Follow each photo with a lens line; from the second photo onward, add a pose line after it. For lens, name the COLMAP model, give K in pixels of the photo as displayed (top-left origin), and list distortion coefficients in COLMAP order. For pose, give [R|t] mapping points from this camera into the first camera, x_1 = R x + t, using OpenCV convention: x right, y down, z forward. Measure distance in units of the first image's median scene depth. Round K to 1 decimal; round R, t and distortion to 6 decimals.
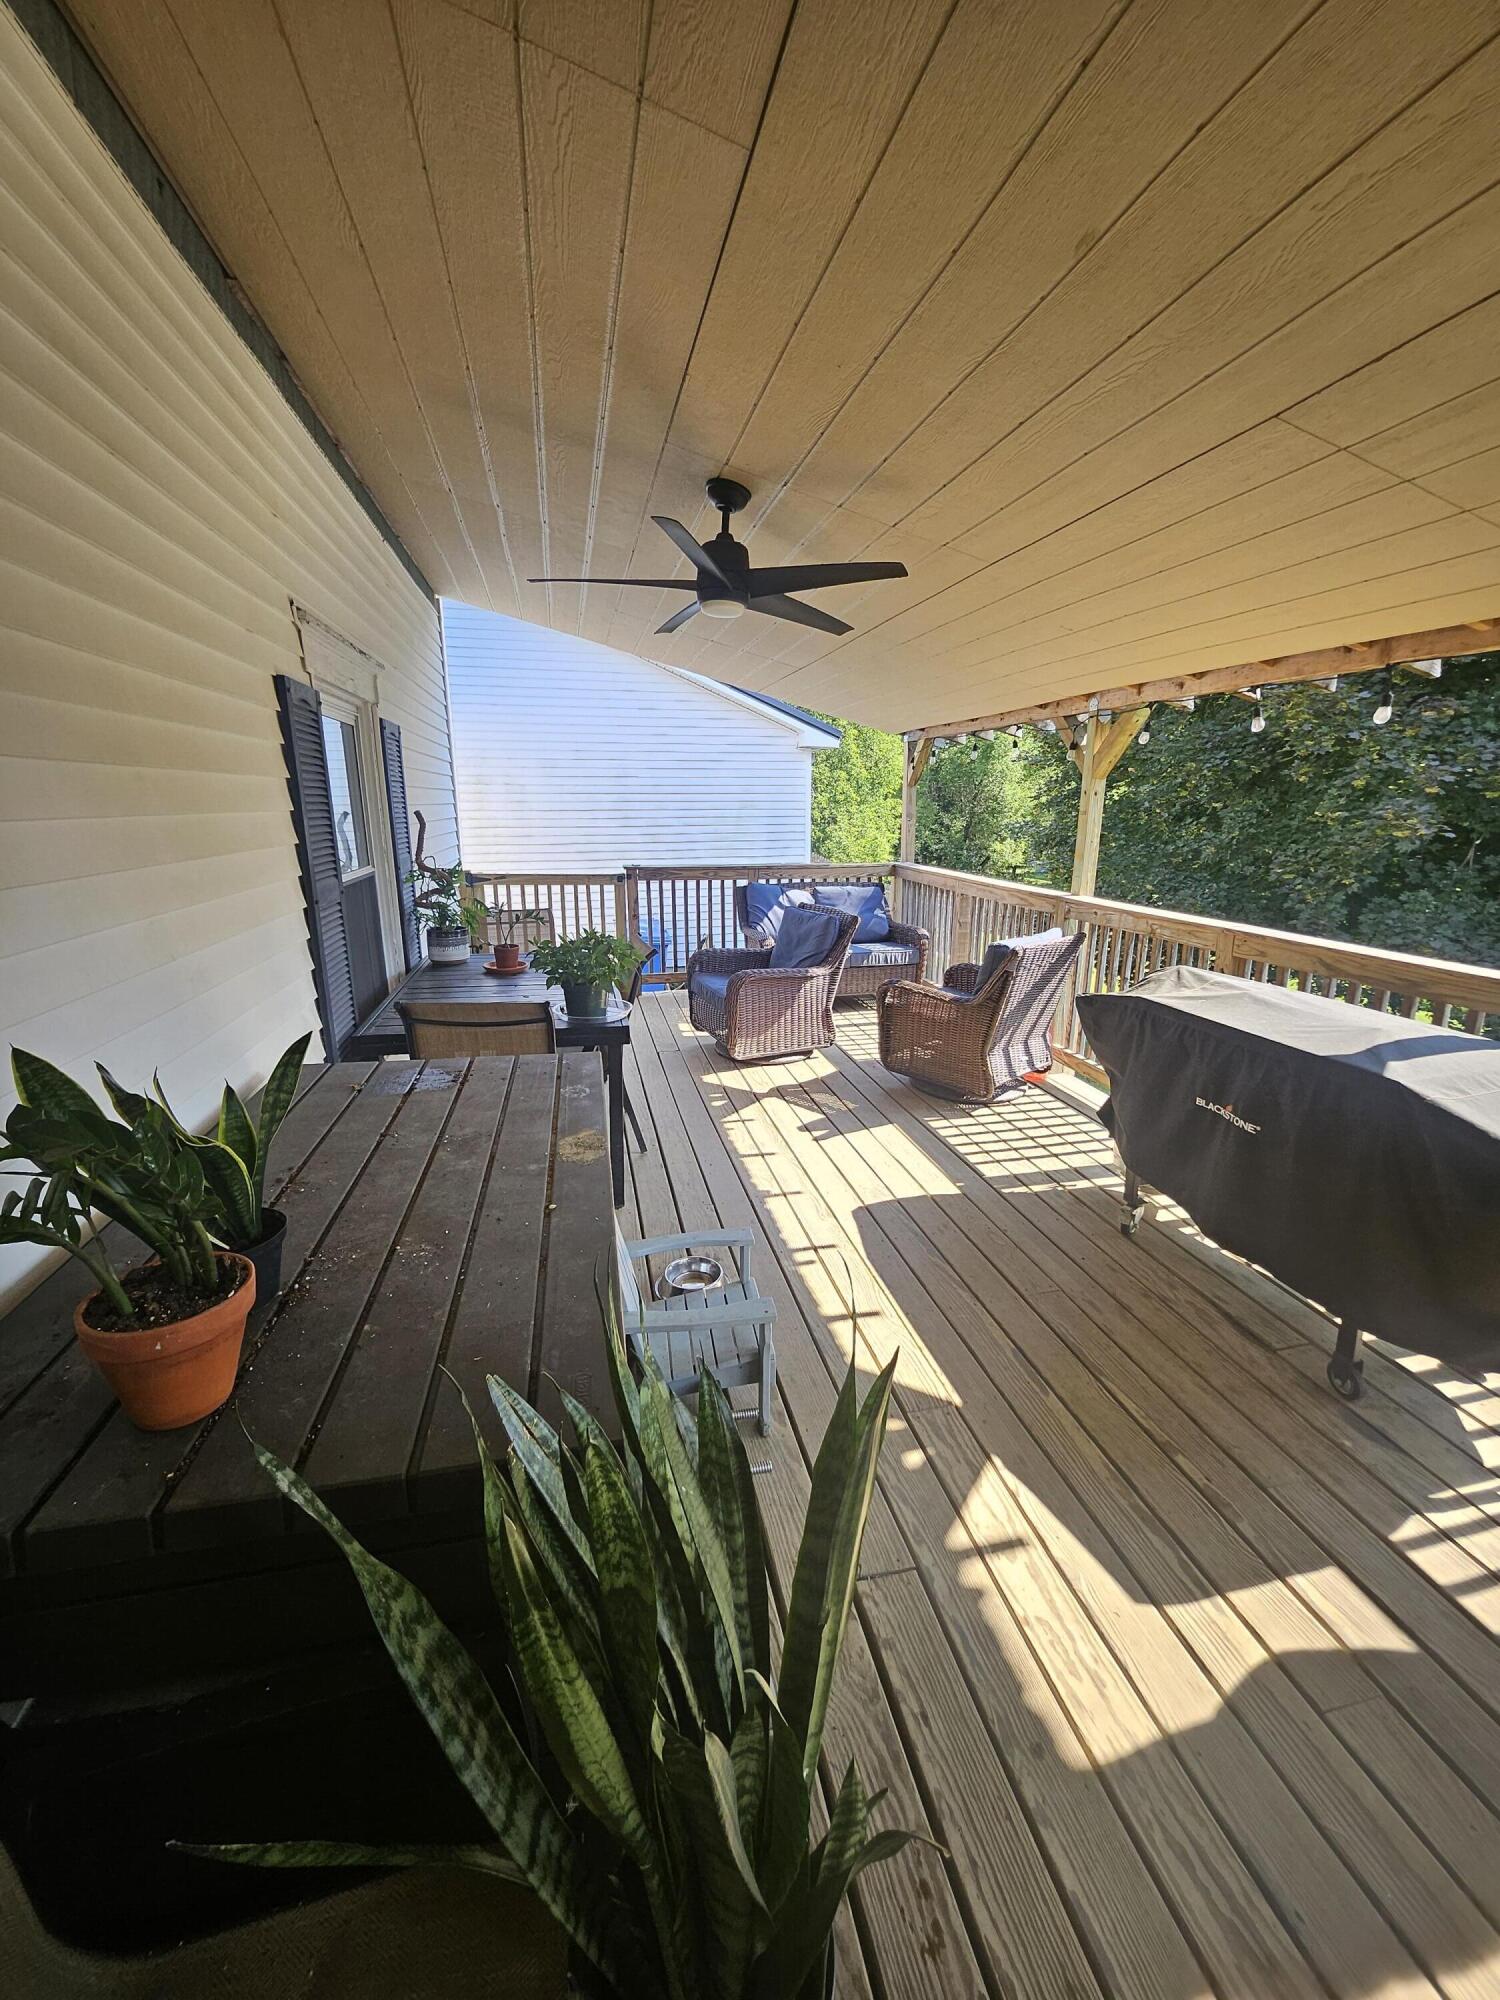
lens RADIAL K [[788.2, 0, 757.1], [0, 788.2, 973.1], [0, 0, 1]] dist [0.000787, 0.000649]
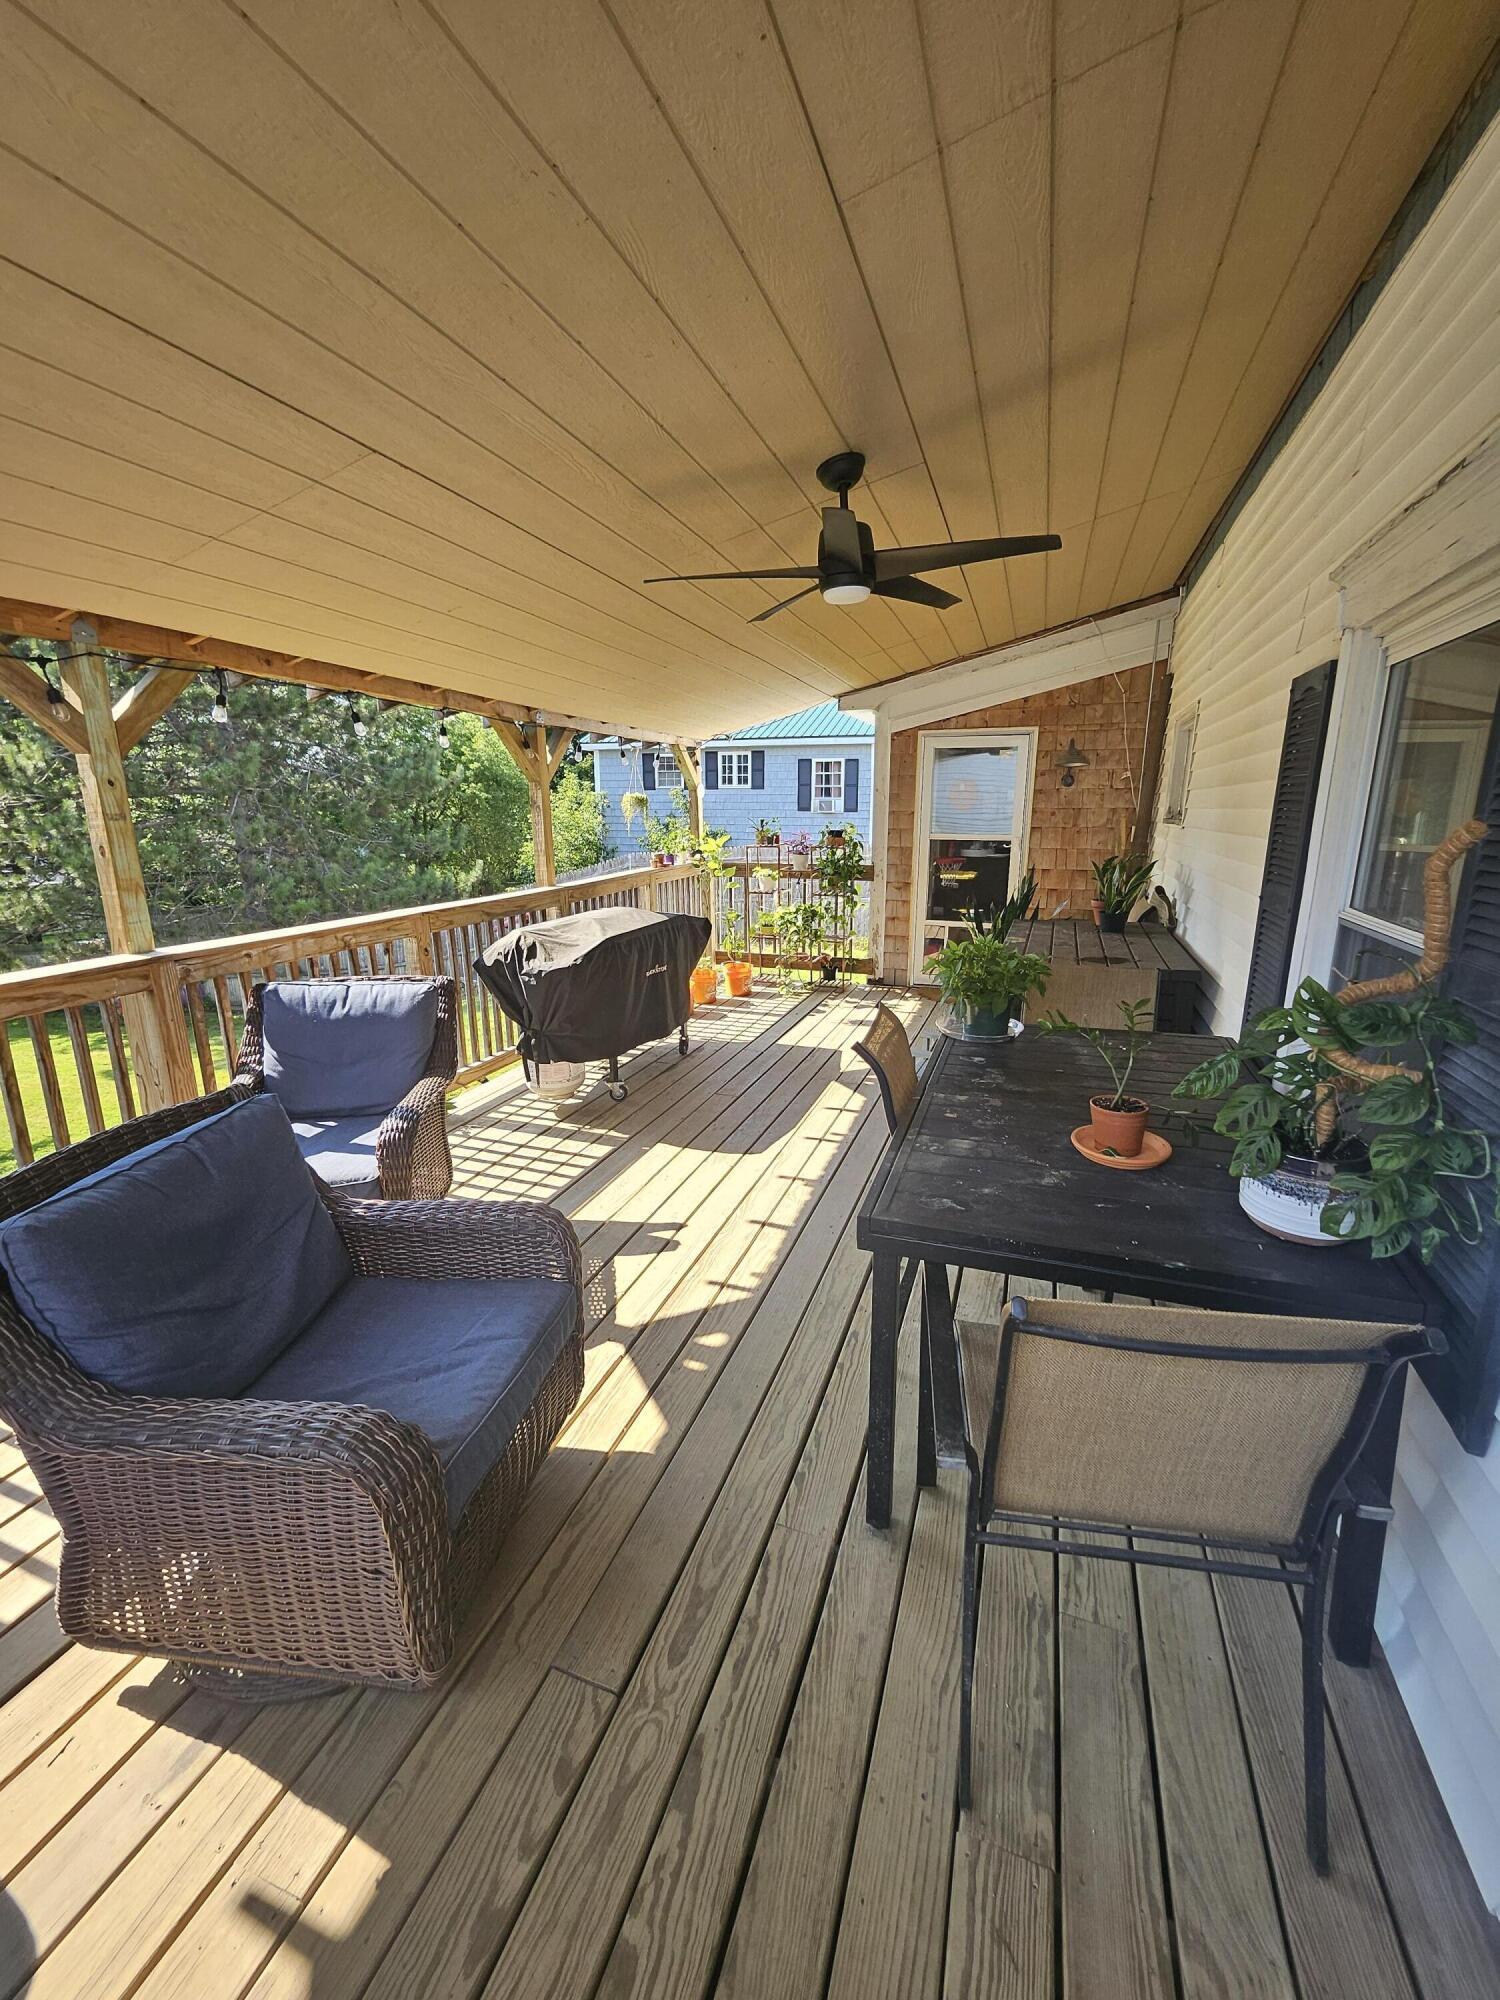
lens RADIAL K [[788.2, 0, 757.1], [0, 788.2, 973.1], [0, 0, 1]] dist [0.000787, 0.000649]
pose [[-0.835723, -0.114409, 0.537101, -0.402232], [0.114992, 0.919914, 0.374879, -0.324812], [-0.536976, 0.375058, -0.755638, 1.528583]]
